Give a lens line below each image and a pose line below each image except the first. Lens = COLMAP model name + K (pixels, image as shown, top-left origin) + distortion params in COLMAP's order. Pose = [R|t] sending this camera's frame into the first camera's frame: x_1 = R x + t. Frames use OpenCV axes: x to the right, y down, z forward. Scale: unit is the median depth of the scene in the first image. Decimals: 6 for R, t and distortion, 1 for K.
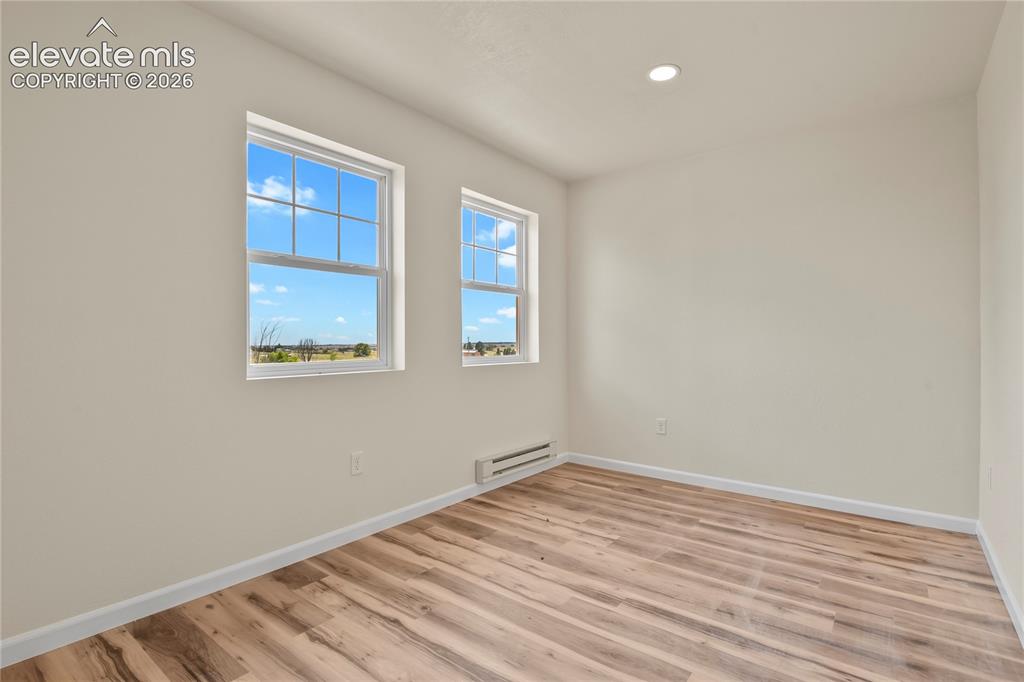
lens RADIAL K [[540.9, 0, 479.9], [0, 540.9, 342.3], [0, 0, 1]] dist [-0.003909, -0.000866]
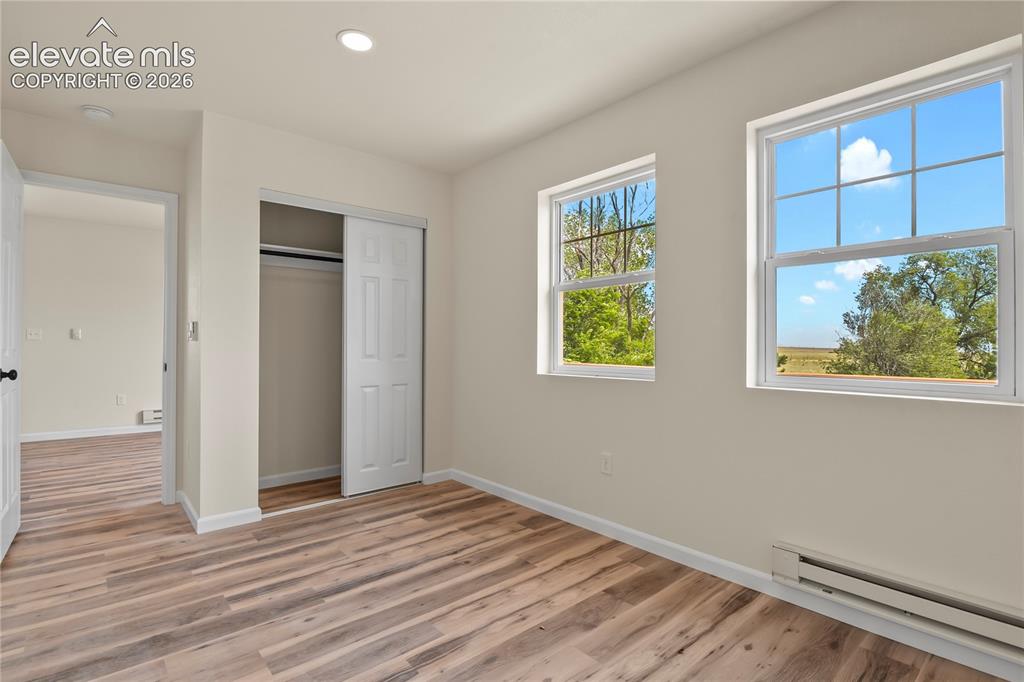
lens RADIAL K [[487.5, 0, 512.0], [0, 487.5, 341.0], [0, 0, 1]] dist [-0.006533, -0.000647]
pose [[-0.192747, -0.012899, -0.981164, 0.812919], [-0.006705, 0.999908, -0.011828, -0.003666], [0.981225, 0.004299, -0.192816, 1.089318]]
